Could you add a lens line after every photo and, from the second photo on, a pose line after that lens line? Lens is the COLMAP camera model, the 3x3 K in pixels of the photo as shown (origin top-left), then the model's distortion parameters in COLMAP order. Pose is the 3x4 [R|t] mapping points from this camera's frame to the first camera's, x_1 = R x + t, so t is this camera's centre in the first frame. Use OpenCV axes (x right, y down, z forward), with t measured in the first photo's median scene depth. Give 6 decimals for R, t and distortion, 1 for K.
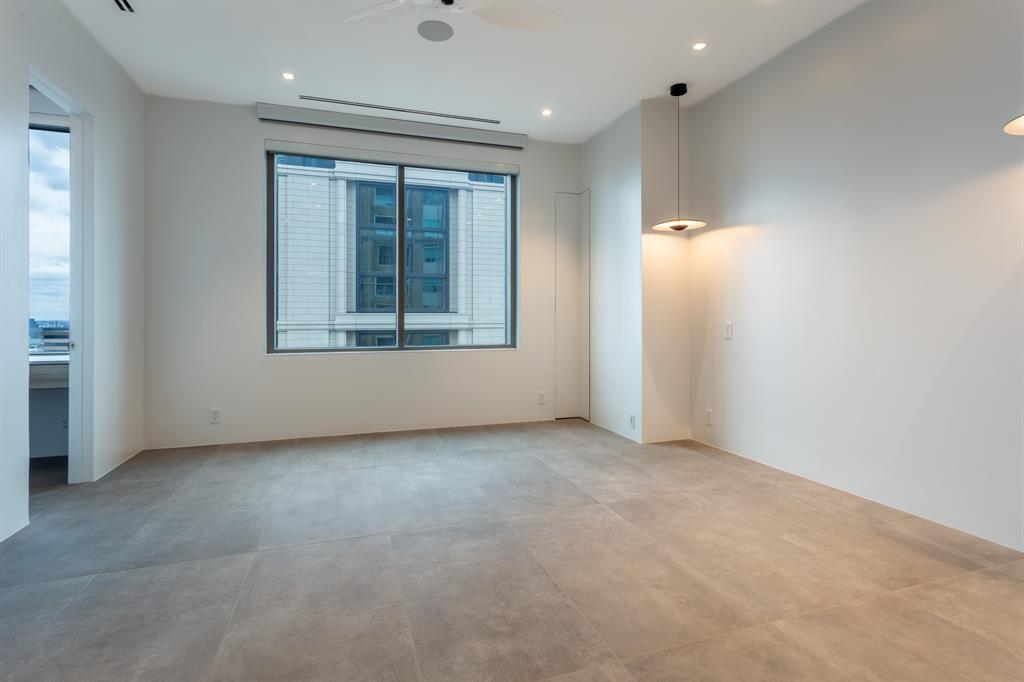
lens RADIAL K [[490.2, 0, 504.6], [0, 490.2, 310.8], [0, 0, 1]] dist [0.001781, 0.002499]
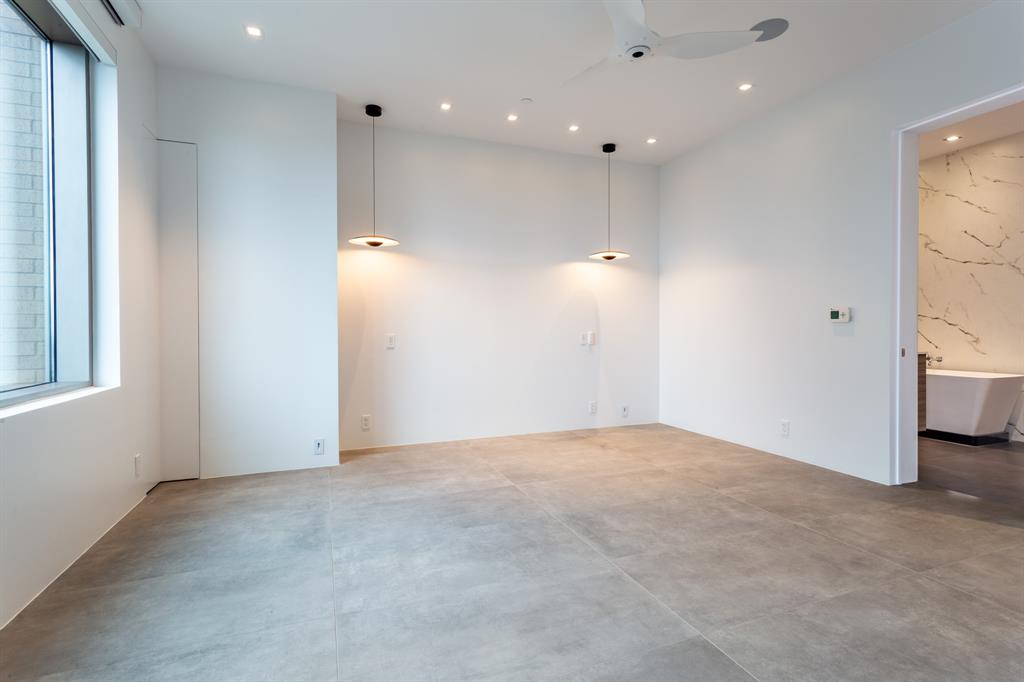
lens RADIAL K [[490.2, 0, 517.5], [0, 490.2, 336.4], [0, 0, 1]] dist [0.001781, 0.002499]
pose [[-0.046340, -0.009330, 0.998882, -1.304984], [-0.012851, 0.999879, 0.008743, 0.026977], [-0.998843, -0.012431, -0.046454, 1.387603]]
